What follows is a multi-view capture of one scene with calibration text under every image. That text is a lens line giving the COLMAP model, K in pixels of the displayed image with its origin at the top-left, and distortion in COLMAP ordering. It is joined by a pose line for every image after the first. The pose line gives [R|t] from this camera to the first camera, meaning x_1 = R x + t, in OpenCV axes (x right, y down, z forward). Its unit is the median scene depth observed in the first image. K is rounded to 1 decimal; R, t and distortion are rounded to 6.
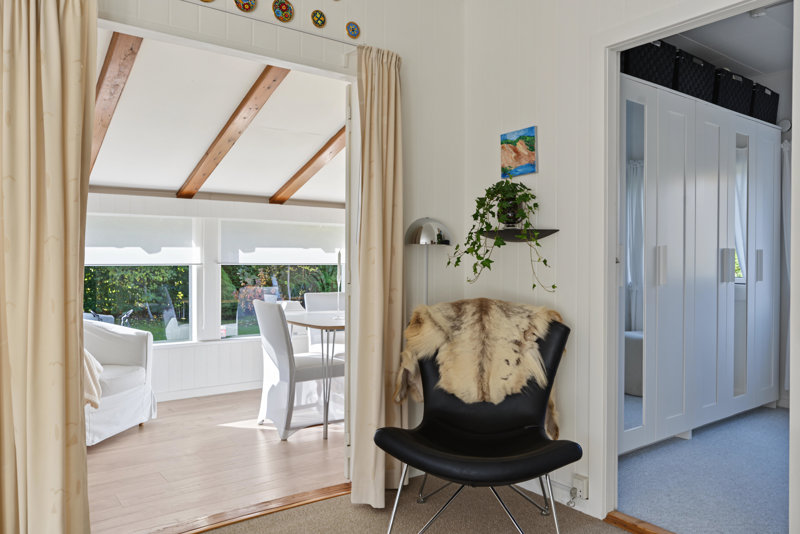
lens RADIAL K [[573.9, 0, 394.8], [0, 573.9, 264.5], [0, 0, 1]] dist [-0.004637, 0.002133]
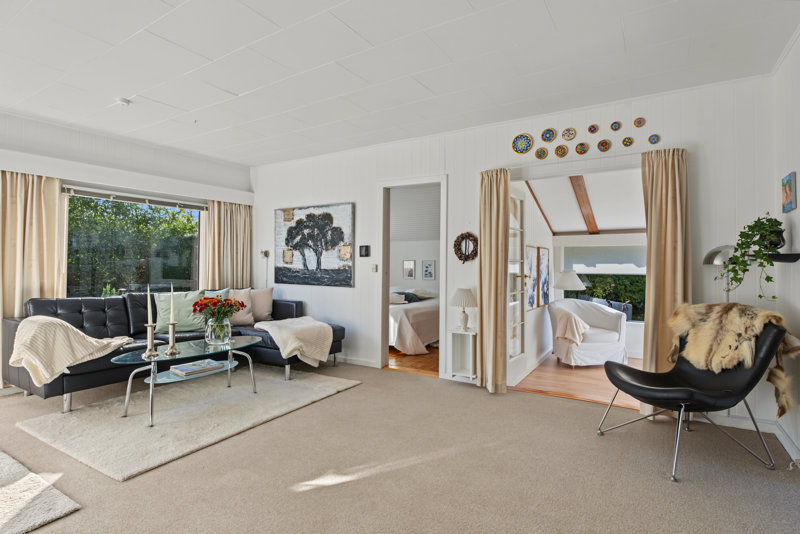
lens RADIAL K [[406.2, 0, 393.5], [0, 406.2, 264.0], [0, 0, 1]] dist [-0.002758, 0.001232]
pose [[0.356548, -0.003964, -0.934269, 0.813326], [-0.013667, 0.999862, -0.009458, -0.017280], [0.934177, 0.016141, 0.356444, -0.152074]]
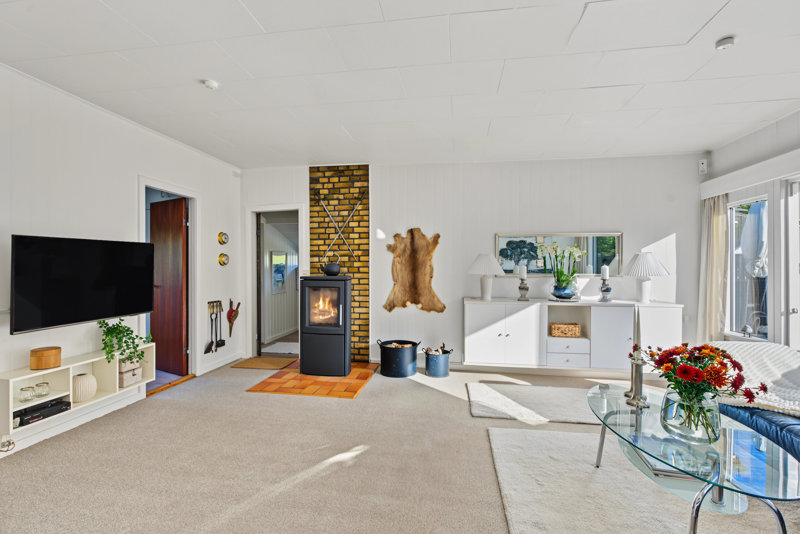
lens RADIAL K [[368.9, 0, 402.3], [0, 368.9, 269.0], [0, 0, 1]] dist [-0.001919, 0.000059]
pose [[-0.714289, -0.004775, 0.699834, -0.804434], [0.004236, 0.999929, 0.011145, -0.051960], [-0.699838, 0.010925, -0.714218, 0.595943]]
